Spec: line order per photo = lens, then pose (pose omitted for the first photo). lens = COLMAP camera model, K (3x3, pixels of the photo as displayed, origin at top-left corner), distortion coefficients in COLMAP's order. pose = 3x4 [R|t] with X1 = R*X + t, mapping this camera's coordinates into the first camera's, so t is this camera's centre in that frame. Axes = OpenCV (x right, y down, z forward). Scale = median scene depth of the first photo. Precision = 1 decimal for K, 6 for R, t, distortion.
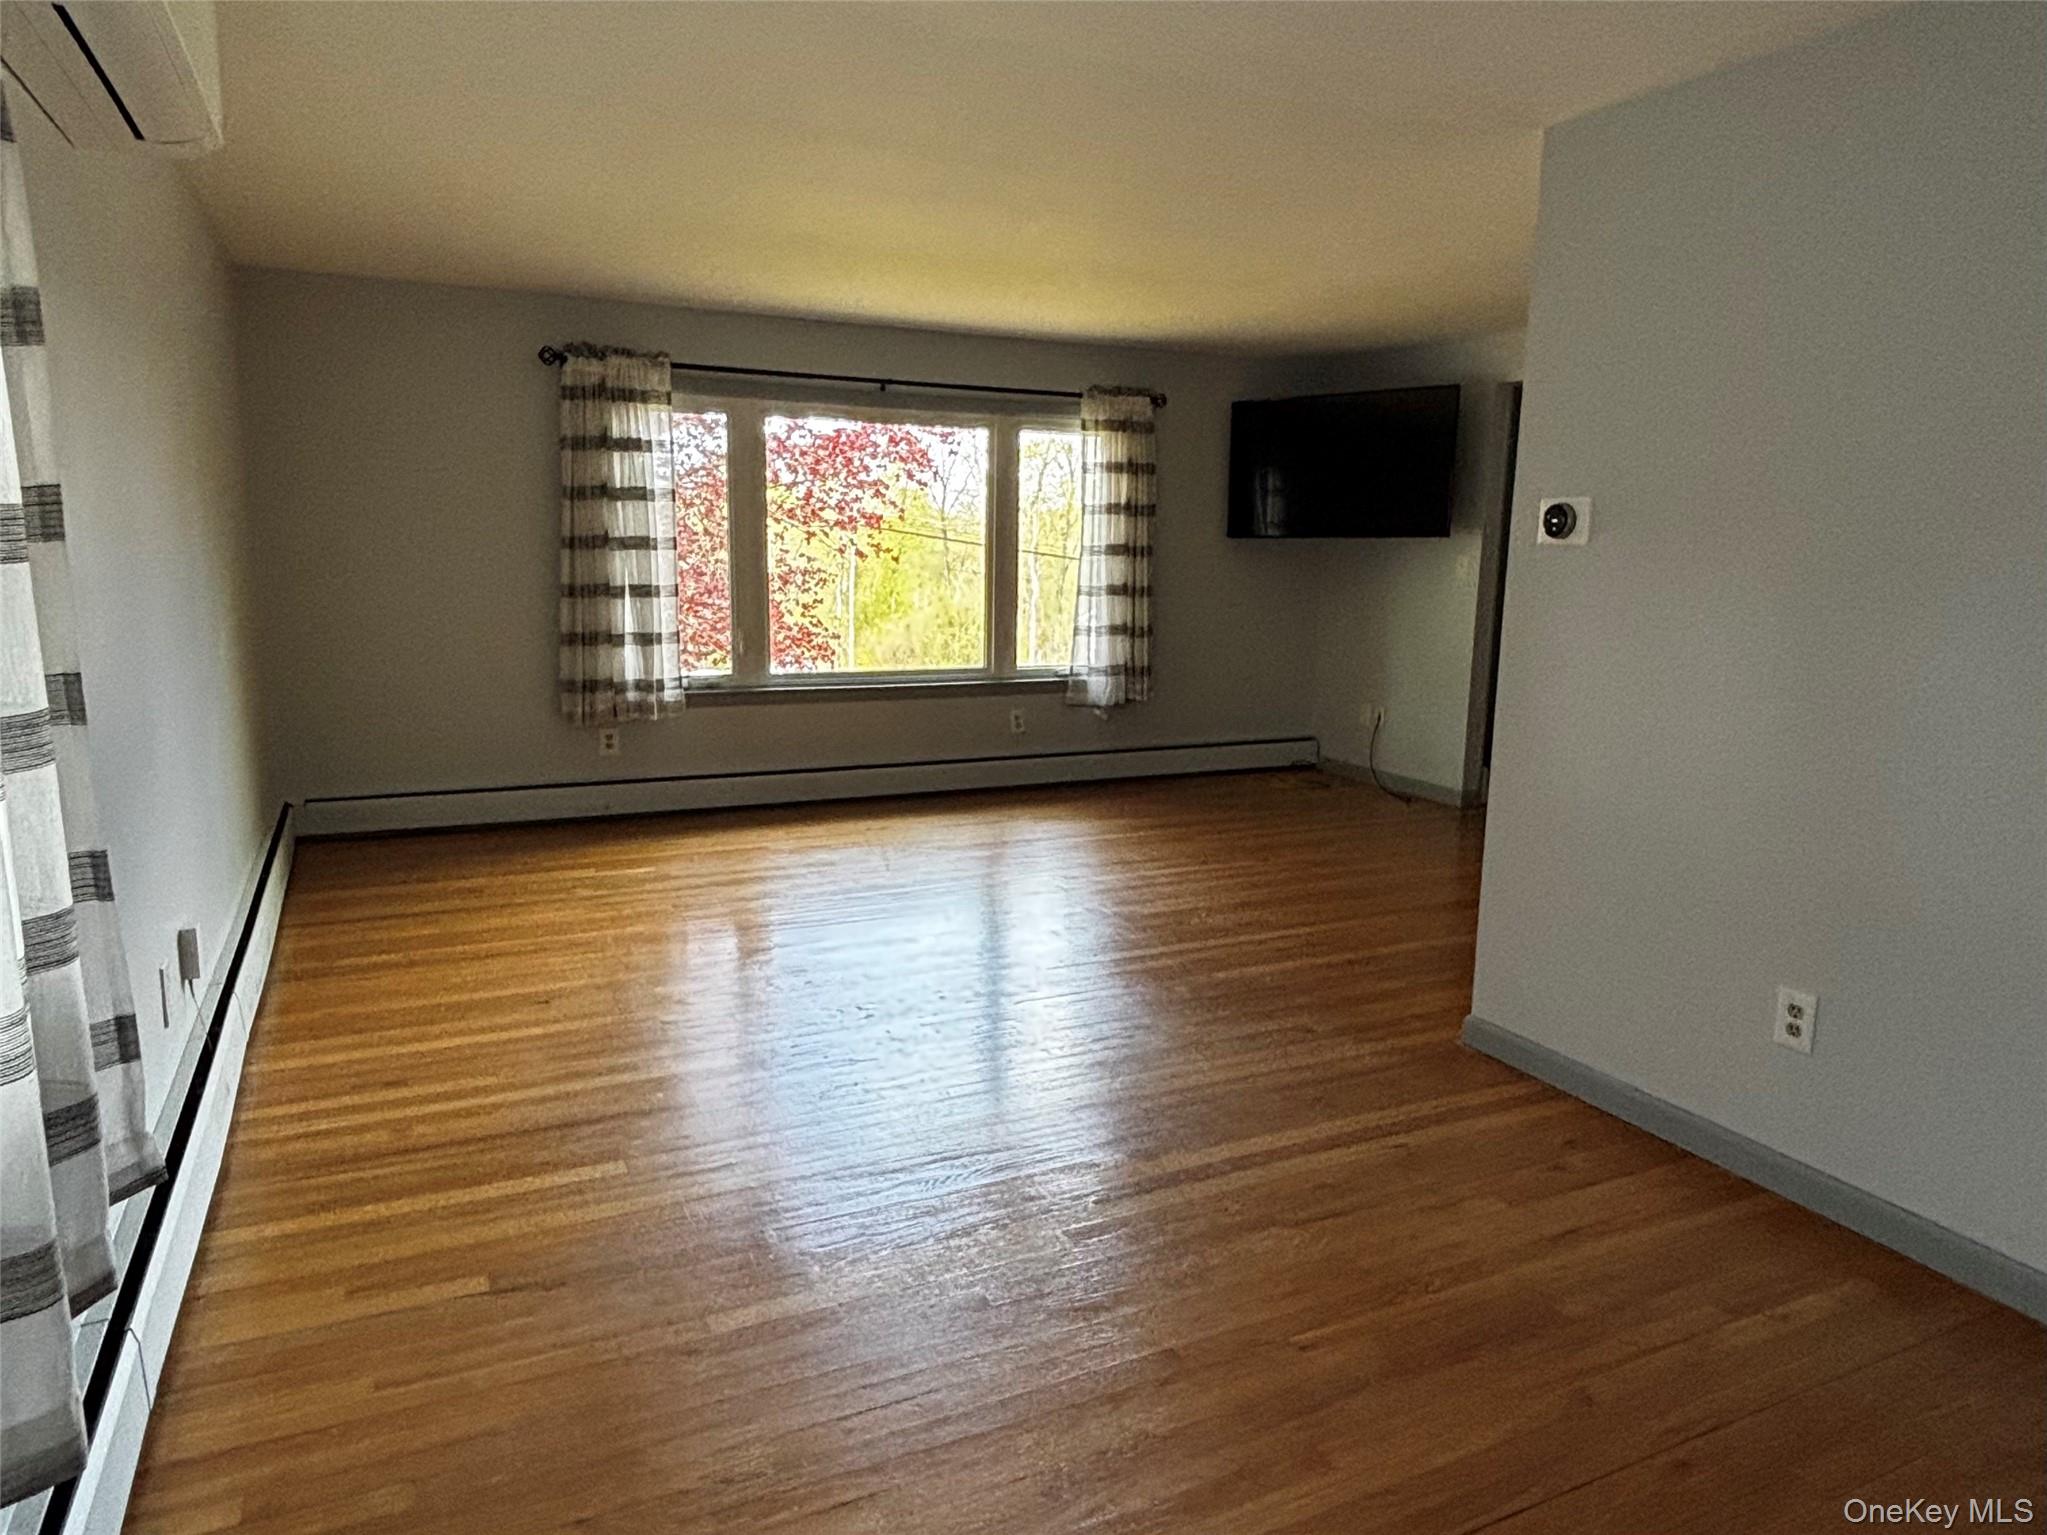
lens RADIAL K [[1320.4, 0, 1026.4], [0, 1320.4, 764.1], [0, 0, 1]] dist [0.024064, -0.020255]
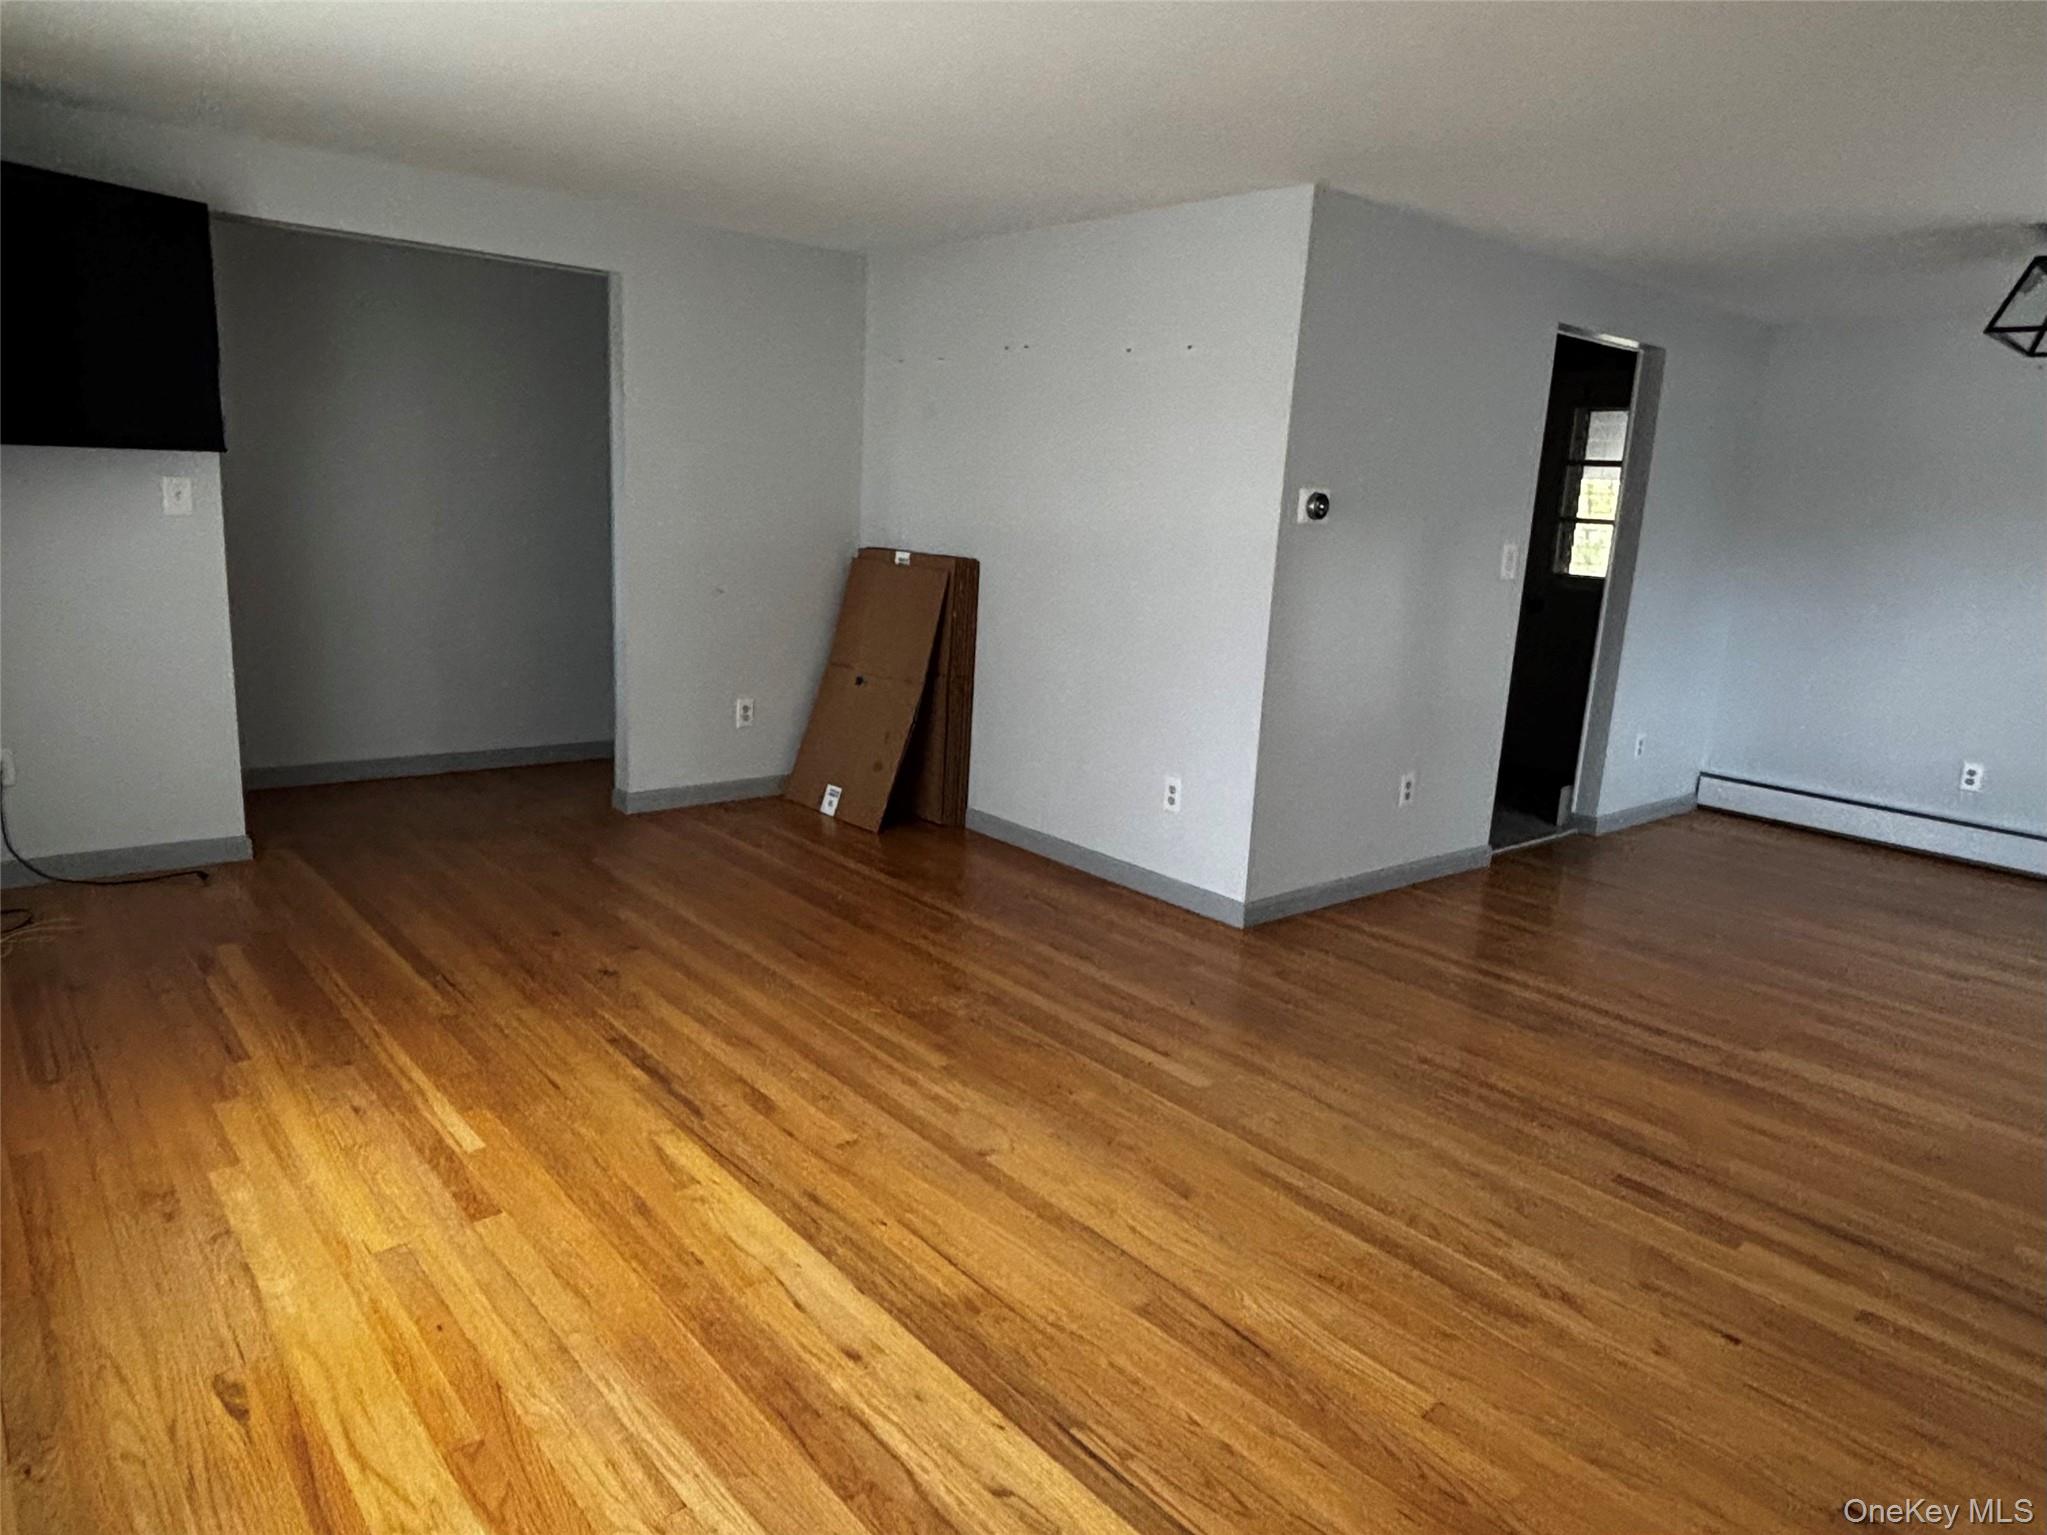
lens RADIAL K [[1320.4, 0, 1036.9], [0, 1320.4, 759.8], [0, 0, 1]] dist [0.024064, -0.020255]
pose [[-0.264403, -0.223405, 0.938180, -0.823188], [0.102566, 0.960769, 0.257690, -0.309379], [-0.958943, 0.164359, -0.231116, 1.610541]]
